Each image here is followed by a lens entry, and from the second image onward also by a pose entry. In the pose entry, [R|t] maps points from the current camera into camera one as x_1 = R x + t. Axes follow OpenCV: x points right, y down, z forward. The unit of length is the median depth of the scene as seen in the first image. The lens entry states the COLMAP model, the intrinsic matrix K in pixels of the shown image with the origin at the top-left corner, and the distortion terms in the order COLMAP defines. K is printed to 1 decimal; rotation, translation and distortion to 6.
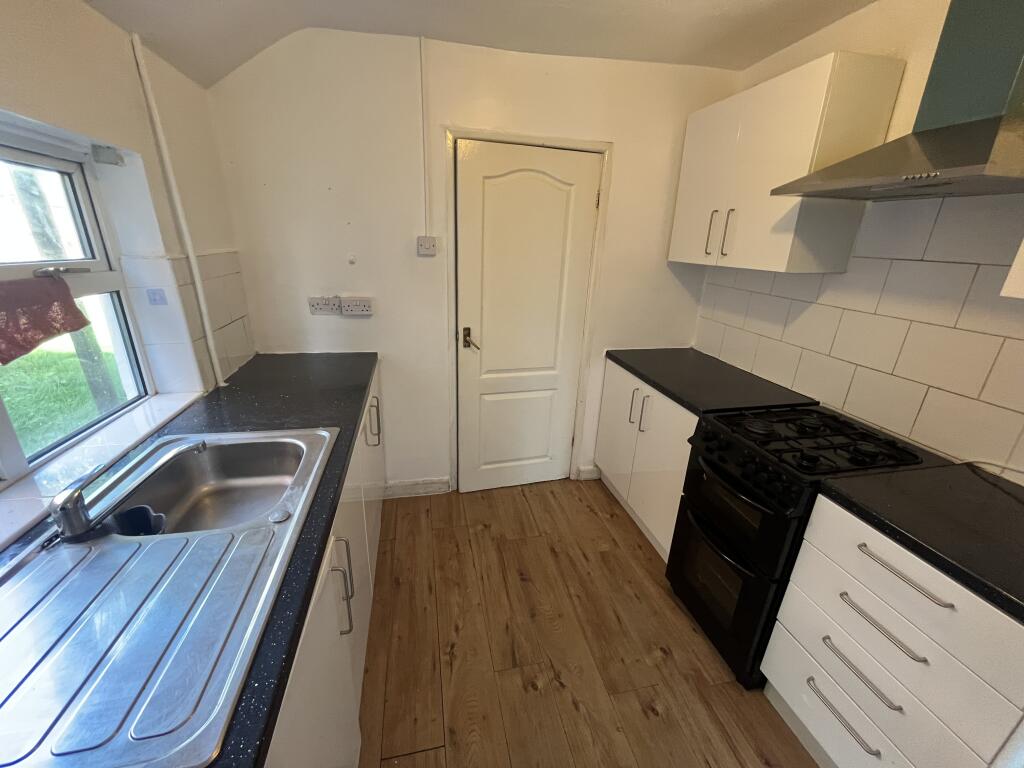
lens RADIAL K [[414.9, 0, 513.4], [0, 414.9, 382.6], [0, 0, 1]] dist [-0.001007, 0.000529]
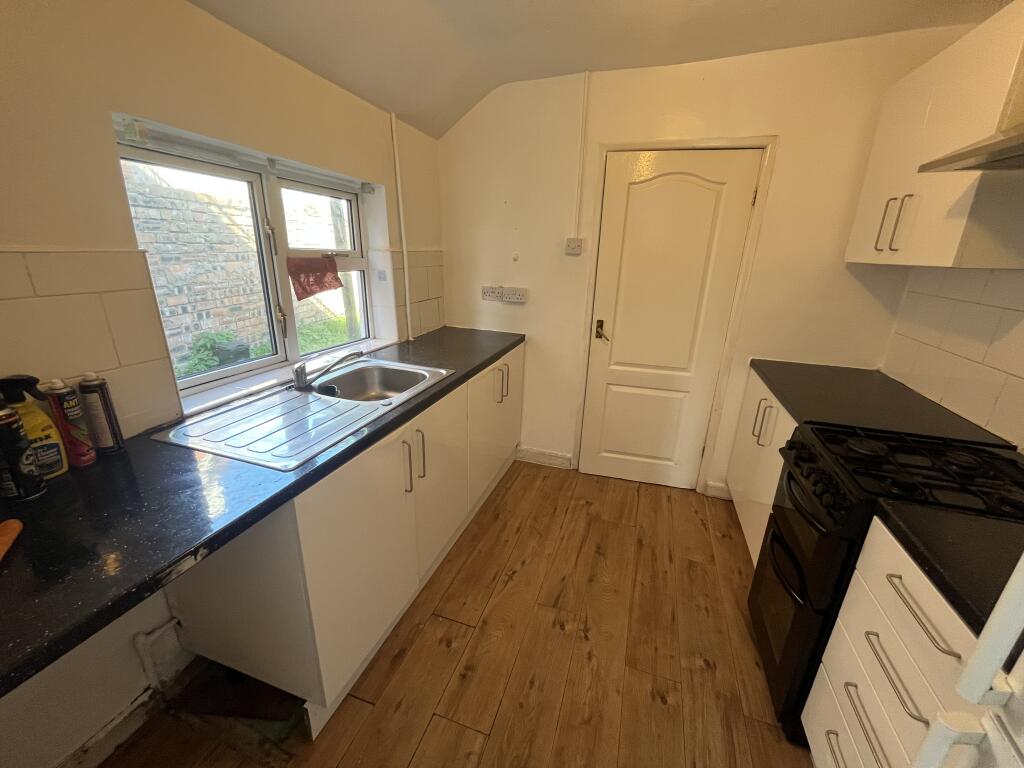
lens RADIAL K [[414.9, 0, 513.4], [0, 414.9, 382.6], [0, 0, 1]] dist [-0.001007, 0.000529]
pose [[0.856992, 0.149355, -0.493212, 0.321361], [-0.168945, 0.985613, 0.004908, 0.081181], [0.486850, 0.079119, 0.869895, -0.074369]]
